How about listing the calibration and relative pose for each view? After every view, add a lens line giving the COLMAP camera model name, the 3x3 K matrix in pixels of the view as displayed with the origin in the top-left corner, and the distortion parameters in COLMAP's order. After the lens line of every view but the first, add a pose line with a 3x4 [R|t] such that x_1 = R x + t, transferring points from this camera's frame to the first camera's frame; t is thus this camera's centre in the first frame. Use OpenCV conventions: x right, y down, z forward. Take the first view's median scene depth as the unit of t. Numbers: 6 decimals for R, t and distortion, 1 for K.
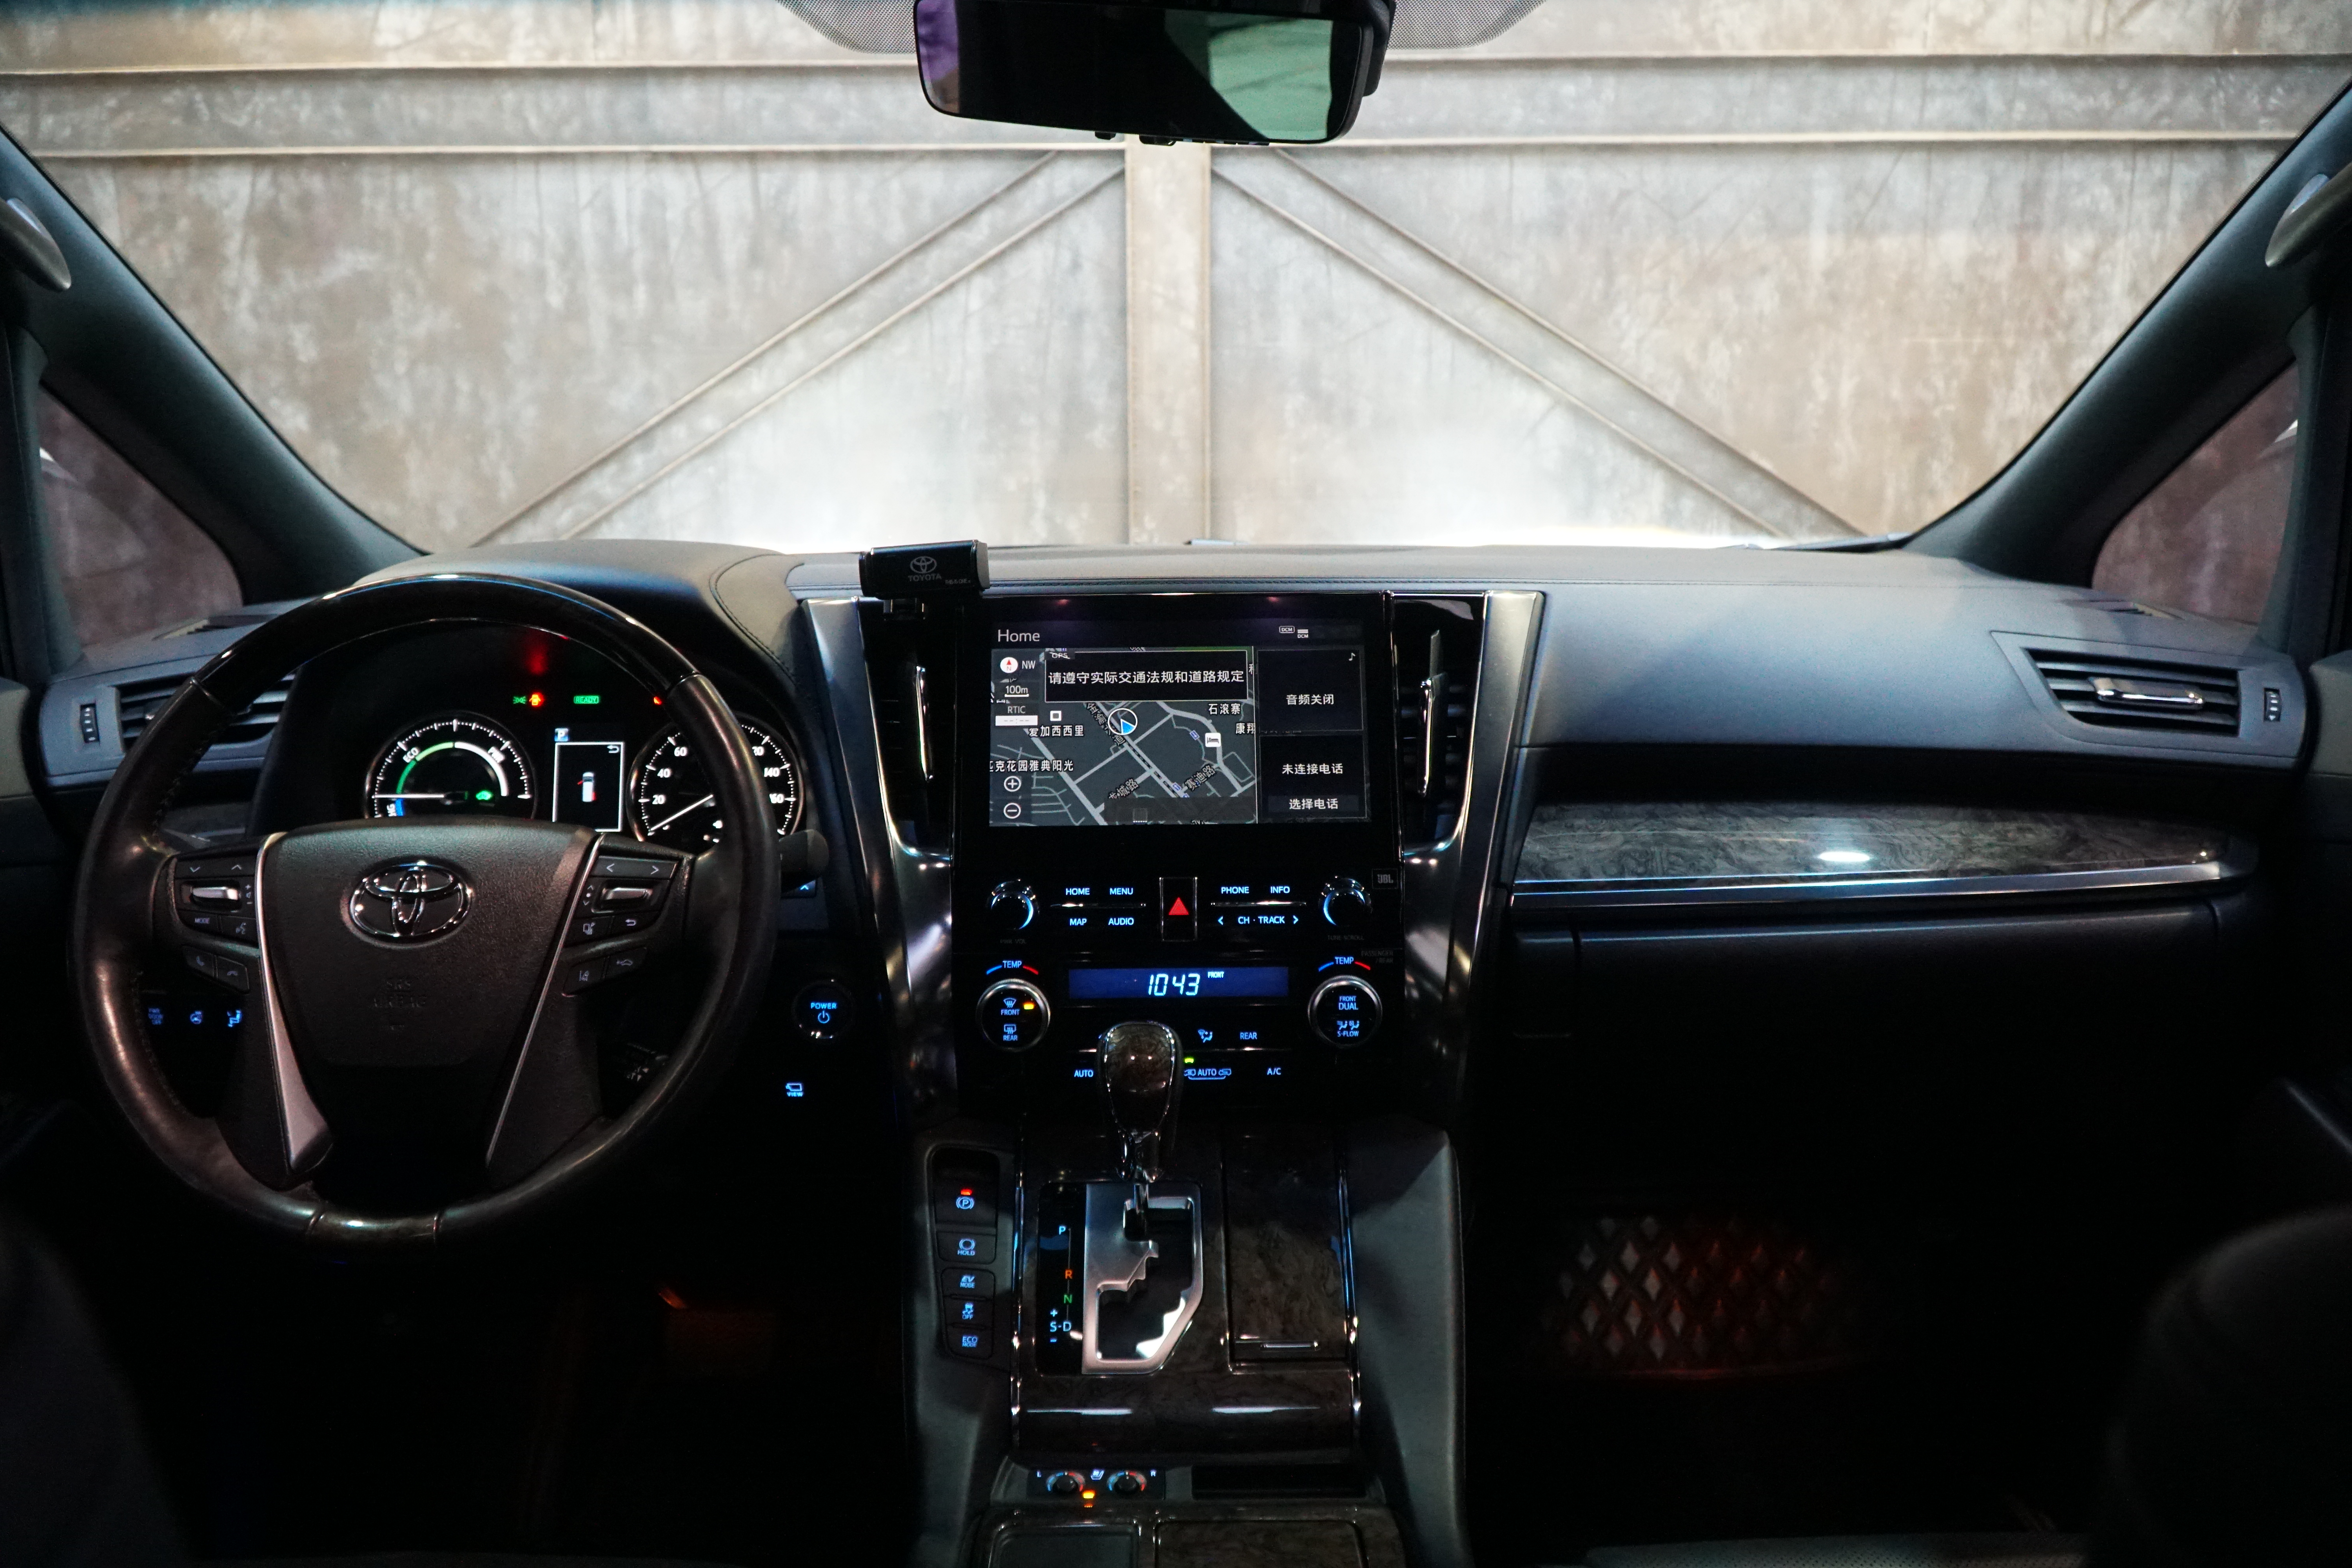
lens RADIAL K [[1855.6, 0, 1176.0], [0, 1855.6, 784.0], [0, 0, 1]] dist [0.000976, -0.009112]
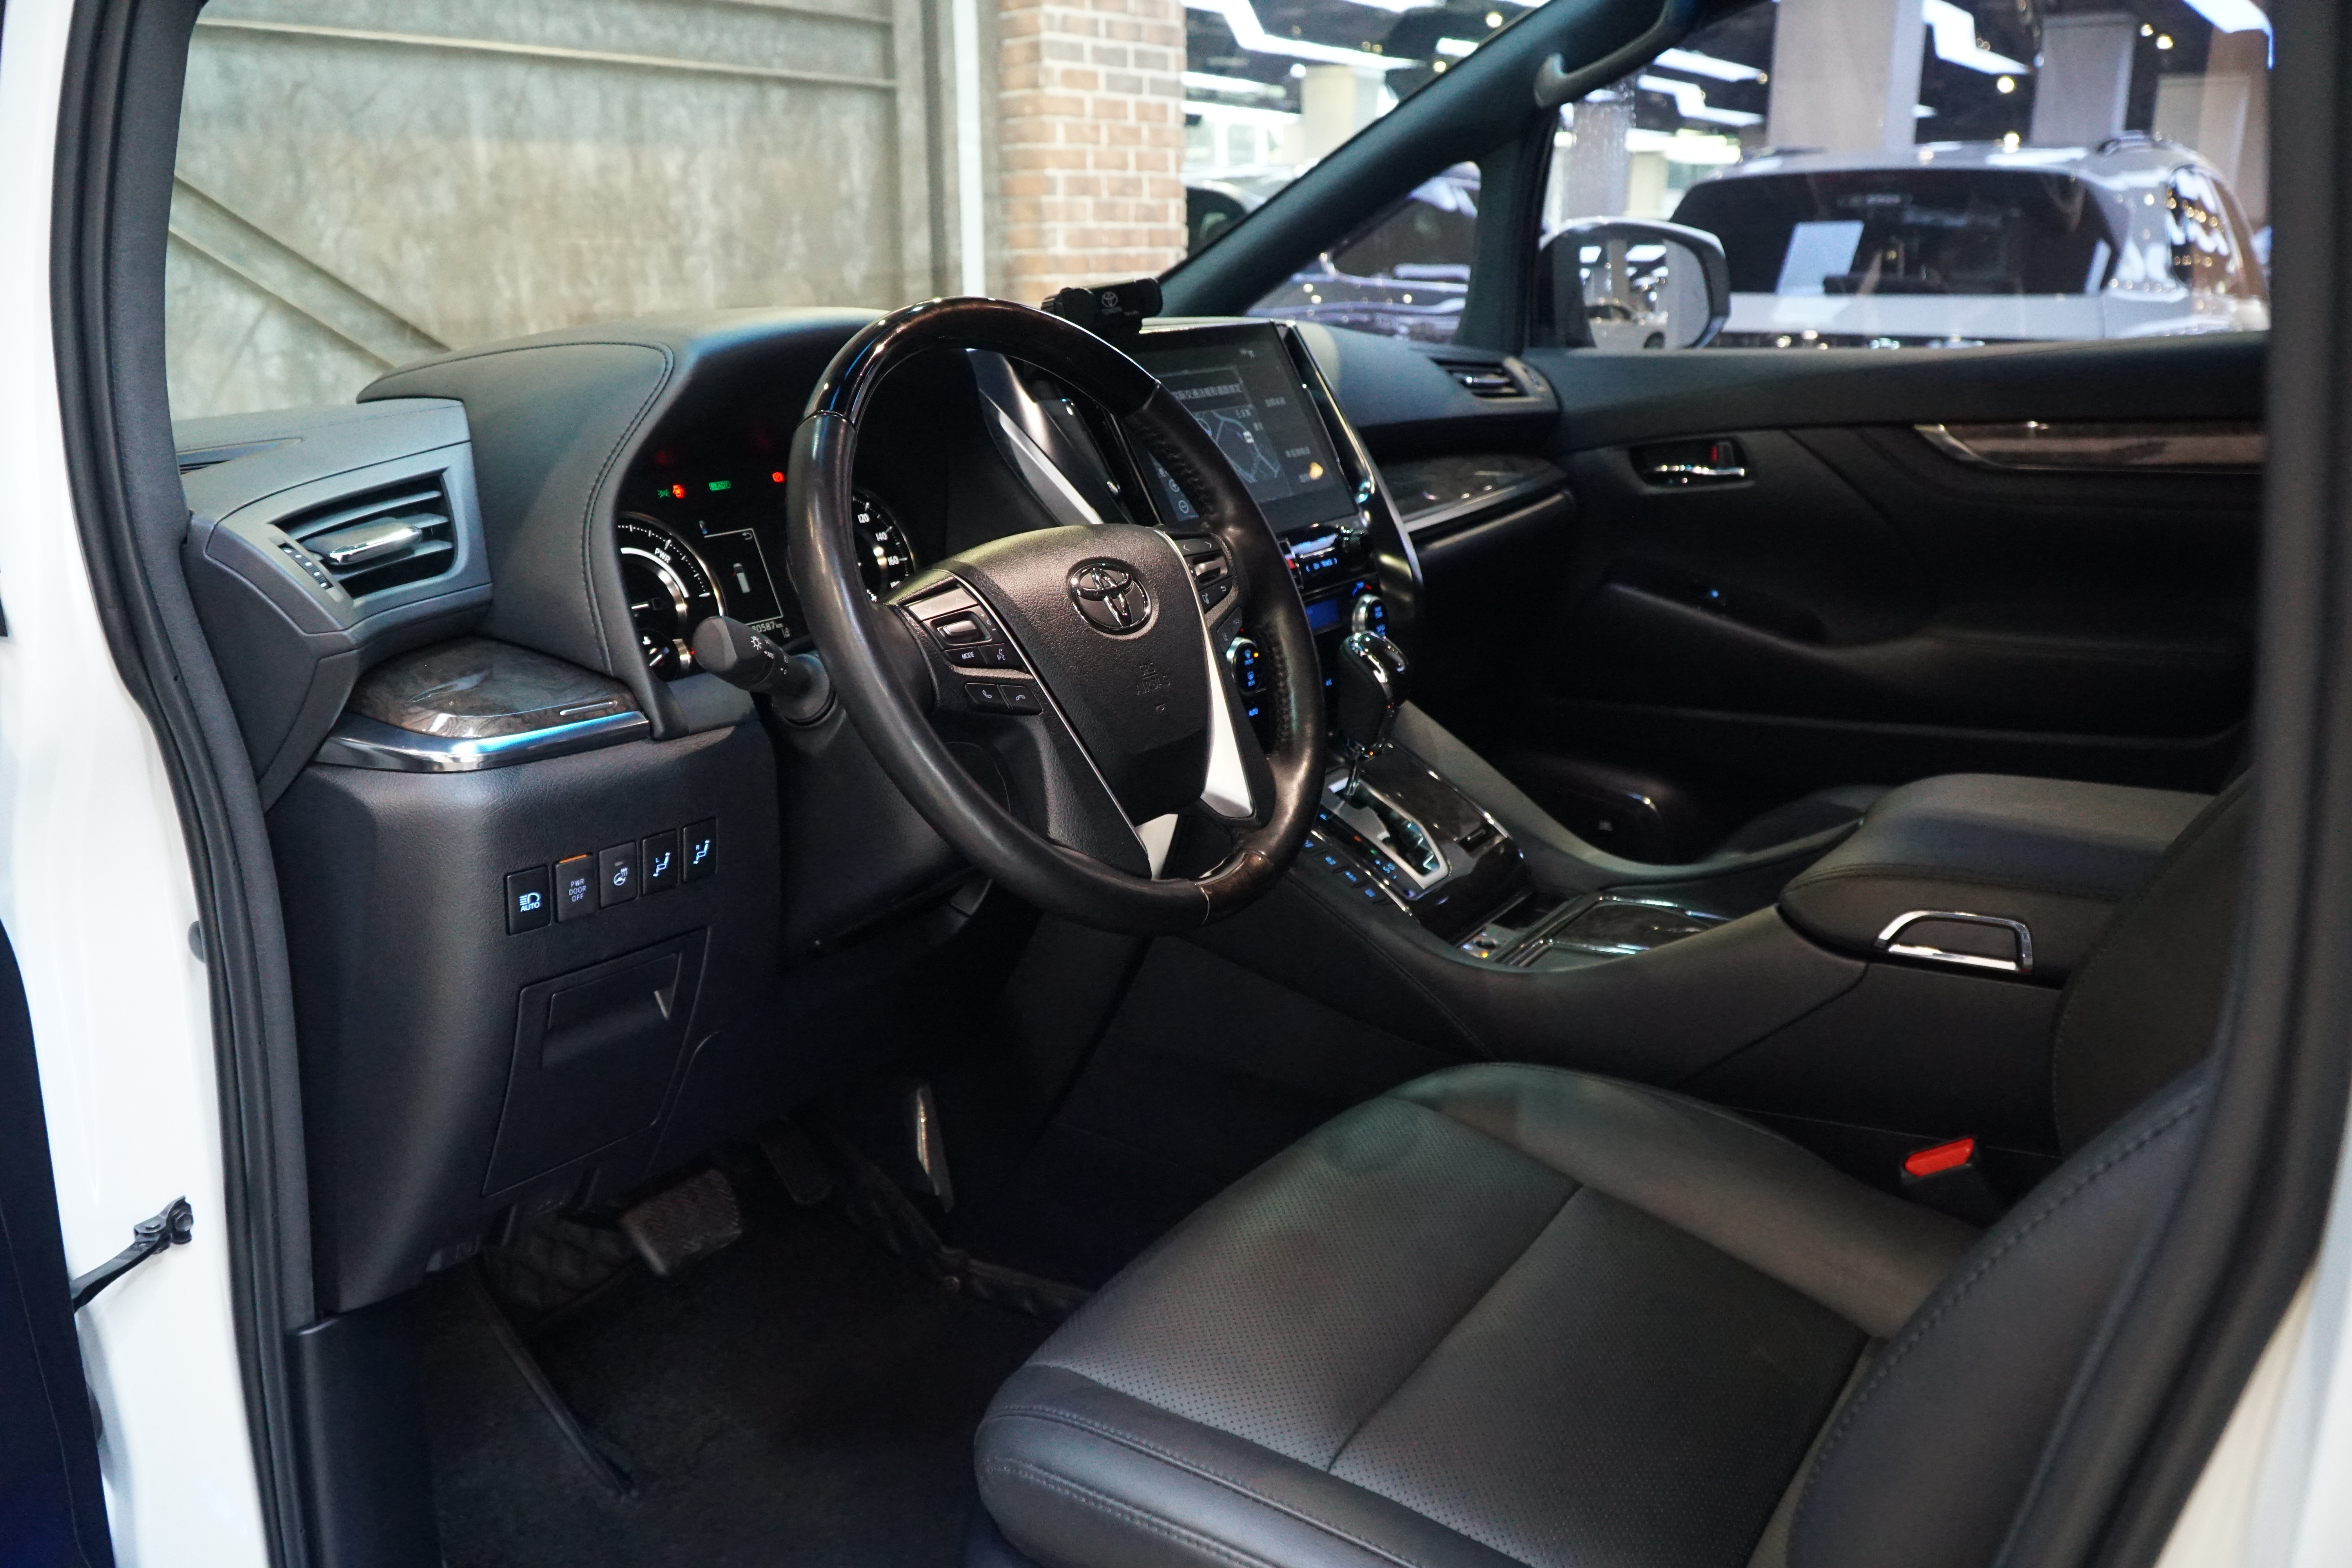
lens RADIAL K [[1847.4, 0, 1176.0], [0, 1847.4, 784.0], [0, 0, 1]] dist [-0.003066, -0.005295]
pose [[0.559842, -0.228699, 0.796413, -0.963162], [0.216477, 0.968144, 0.125840, 0.032516], [-0.799821, 0.101955, 0.591516, 0.285841]]
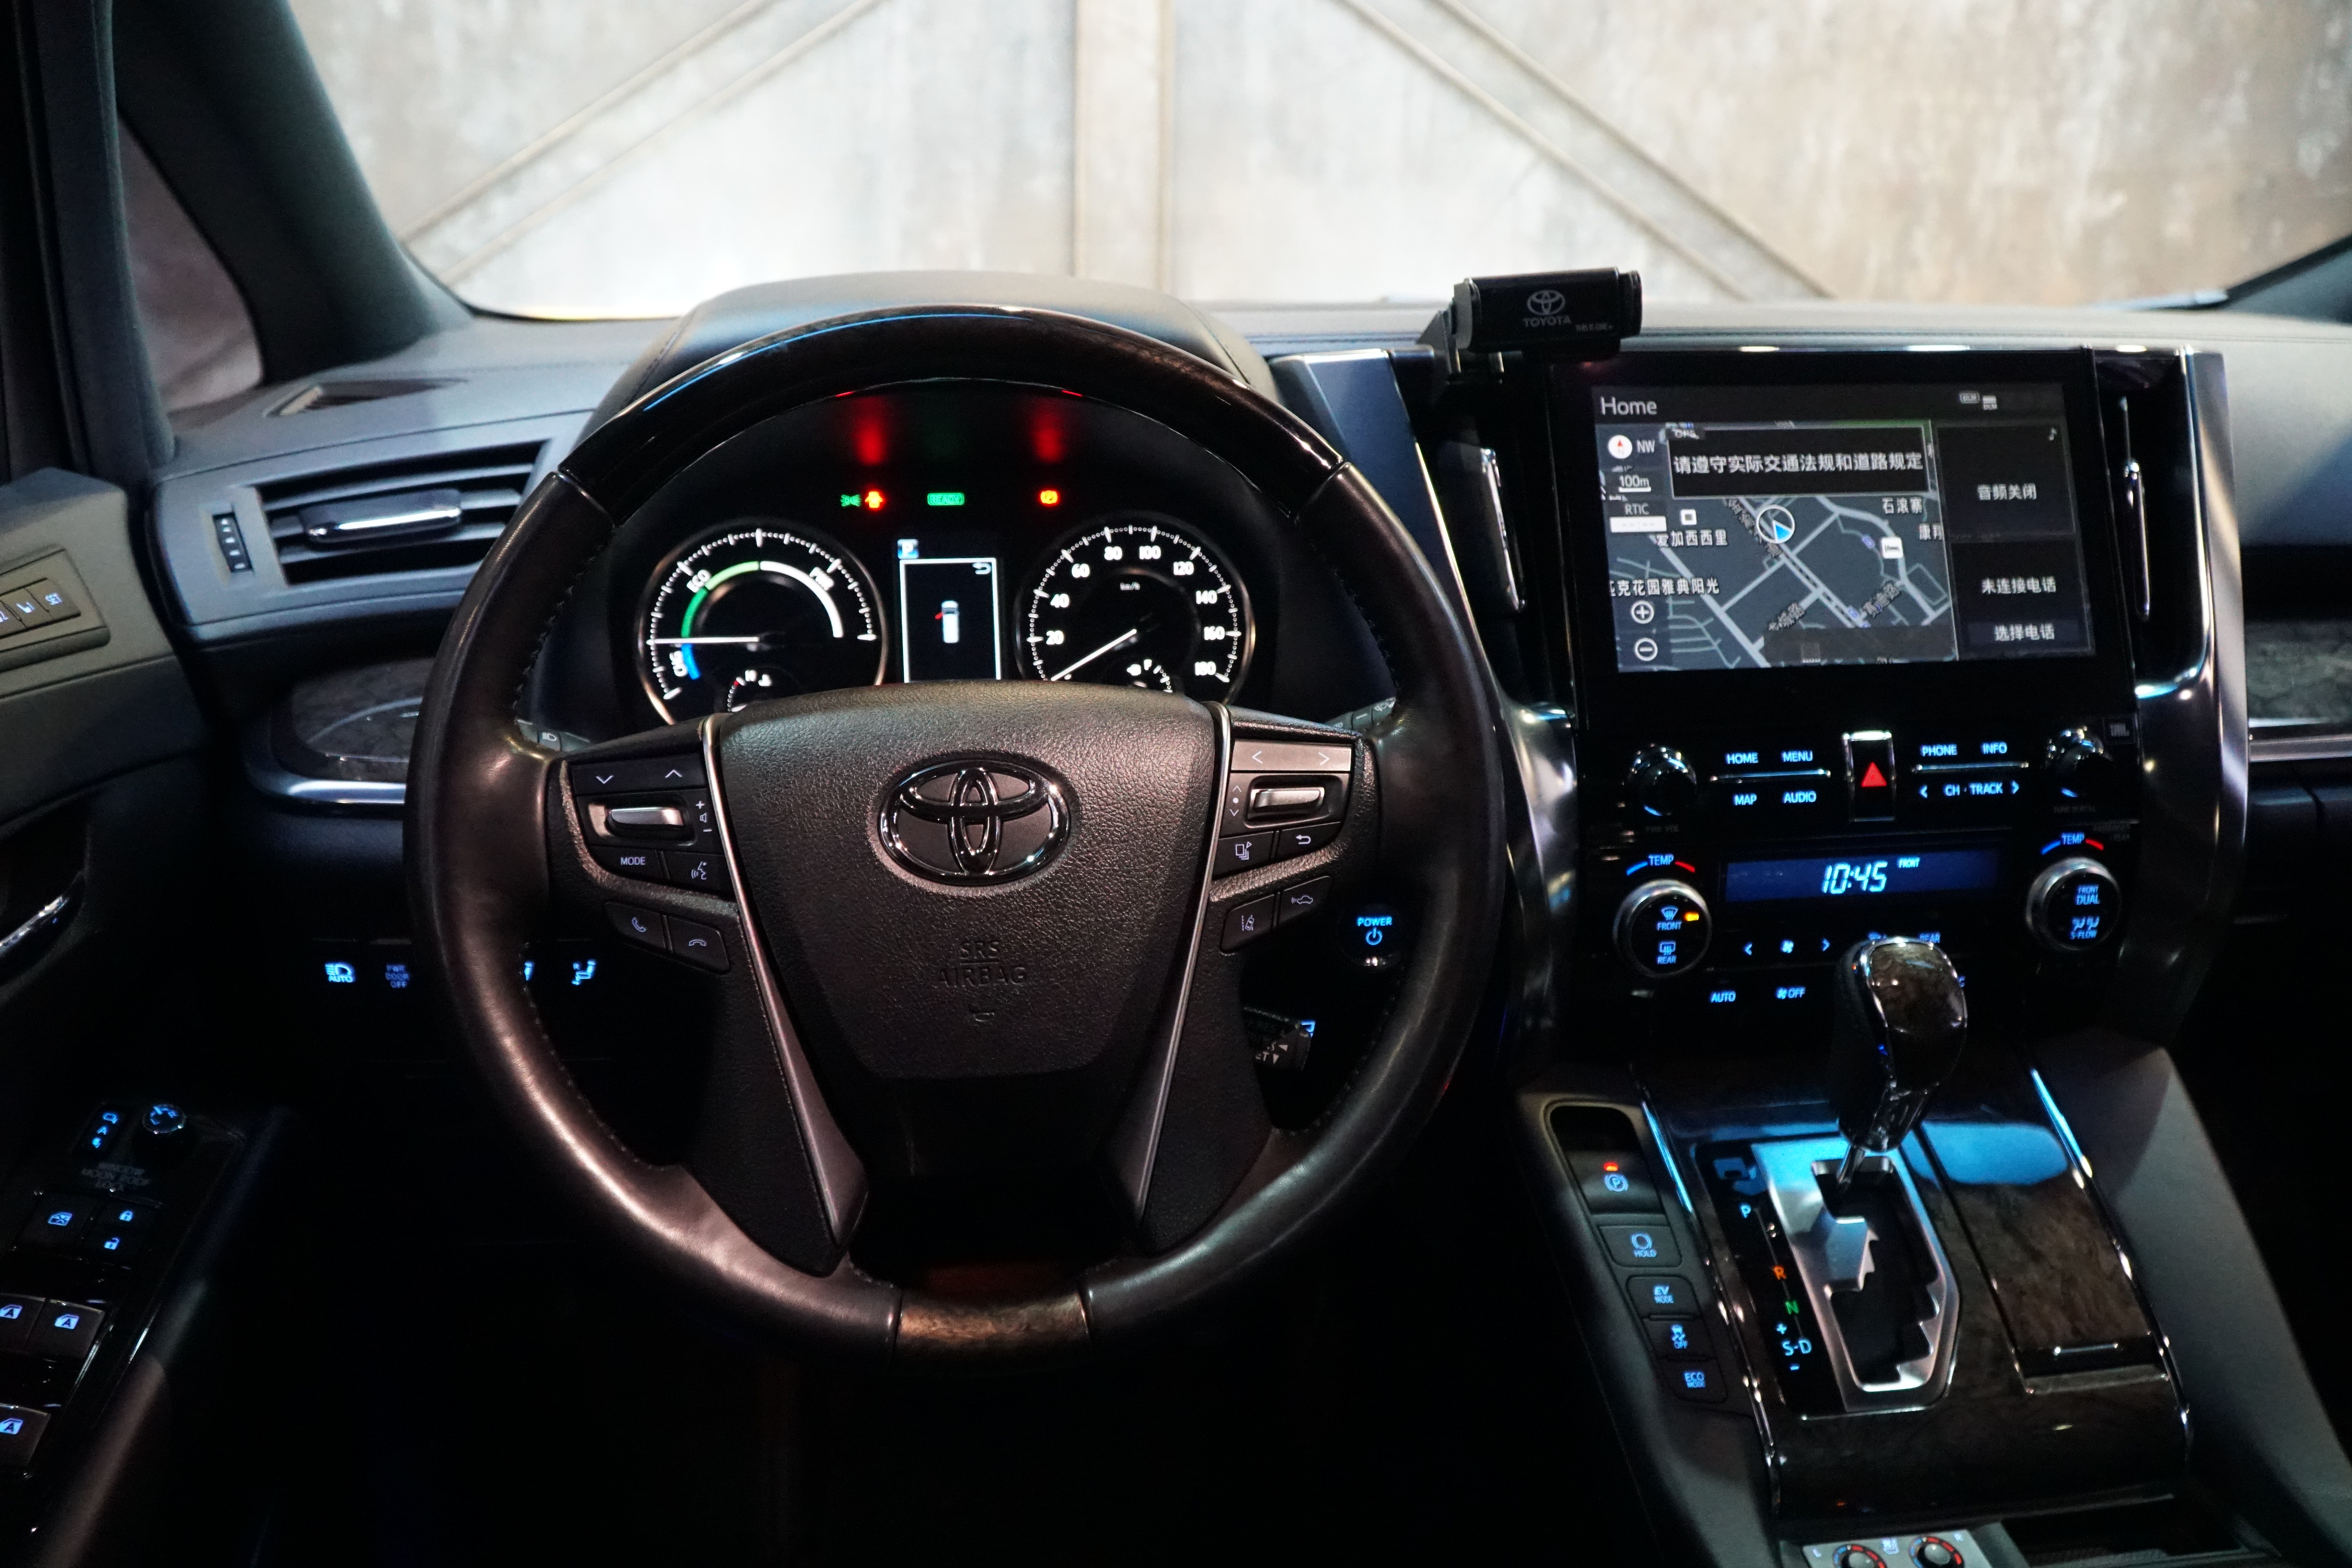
lens RADIAL K [[1847.4, 0, 1176.0], [0, 1847.4, 784.0], [0, 0, 1]] dist [-0.003066, -0.005295]
pose [[0.987956, -0.031713, 0.151453, -0.342117], [0.014212, 0.993232, 0.115271, -0.017385], [-0.154084, -0.111730, 0.981720, 0.278904]]
